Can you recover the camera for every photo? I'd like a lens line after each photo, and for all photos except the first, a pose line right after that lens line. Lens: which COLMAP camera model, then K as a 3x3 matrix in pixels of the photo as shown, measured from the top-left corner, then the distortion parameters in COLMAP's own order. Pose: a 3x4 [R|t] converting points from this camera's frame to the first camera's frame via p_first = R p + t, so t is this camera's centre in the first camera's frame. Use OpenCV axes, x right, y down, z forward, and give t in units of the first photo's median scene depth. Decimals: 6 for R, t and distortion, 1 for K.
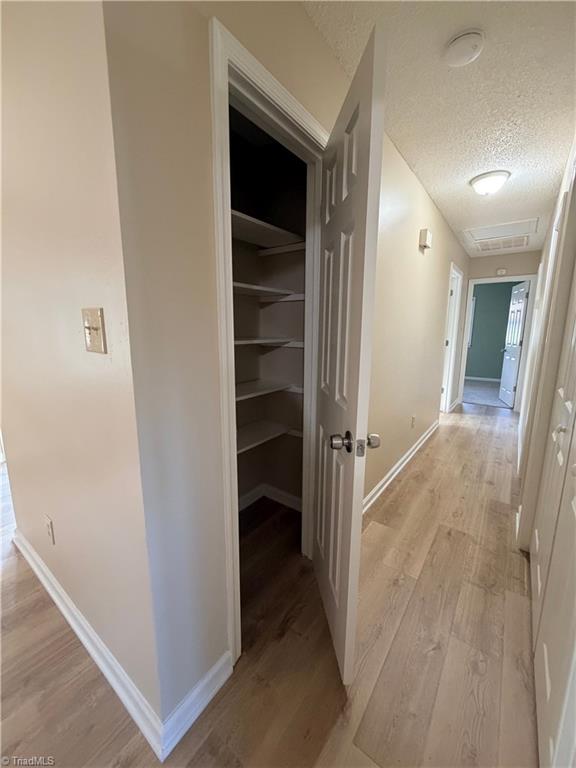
lens RADIAL K [[306.4, 0, 288.5], [0, 306.4, 381.5], [0, 0, 1]] dist [-0.000225, -0.000055]
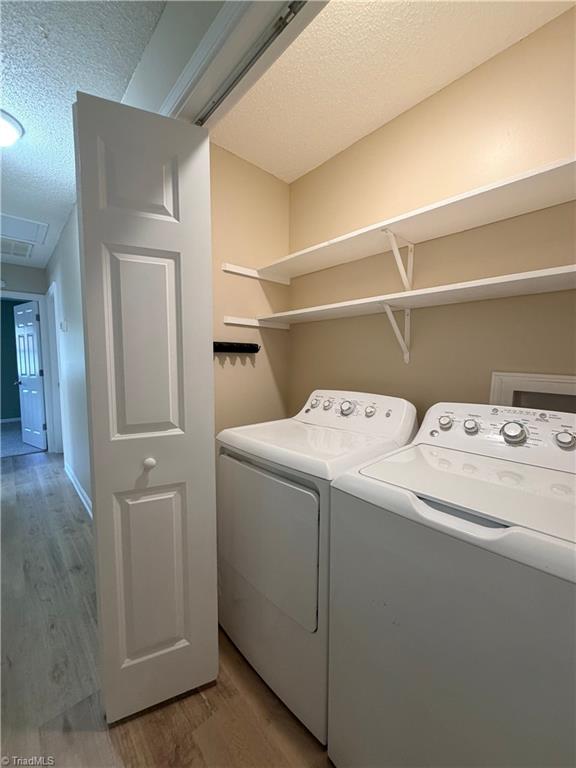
lens RADIAL K [[306.4, 0, 286.2], [0, 306.4, 383.4], [0, 0, 1]] dist [-0.000225, -0.000055]
pose [[0.189250, -0.077432, 0.978871, 0.053075], [0.170547, 0.984326, 0.044890, -0.019094], [-0.967005, 0.158448, 0.199489, 0.181255]]
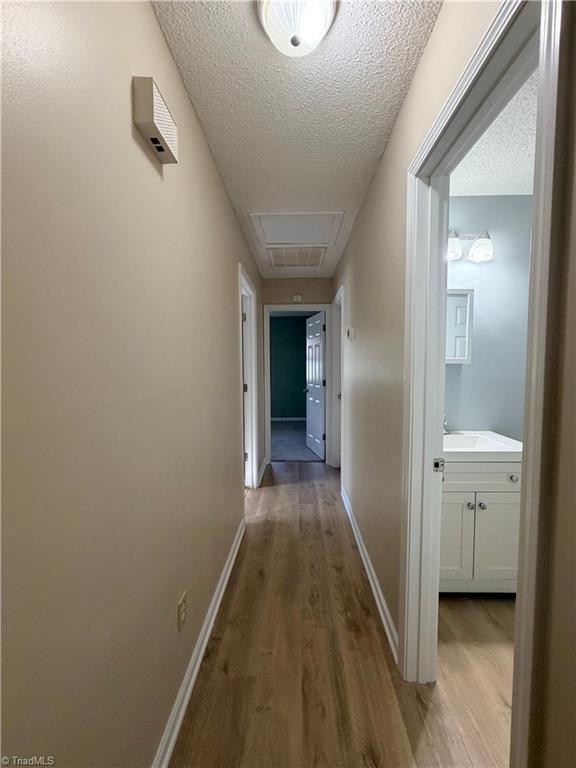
lens RADIAL K [[306.4, 0, 287.7], [0, 306.4, 383.8], [0, 0, 1]] dist [-0.000225, -0.000055]
pose [[0.822902, -0.044443, 0.566443, 0.200630], [0.105892, 0.991466, -0.076045, -0.070895], [-0.558229, 0.122559, 0.820585, 0.370897]]
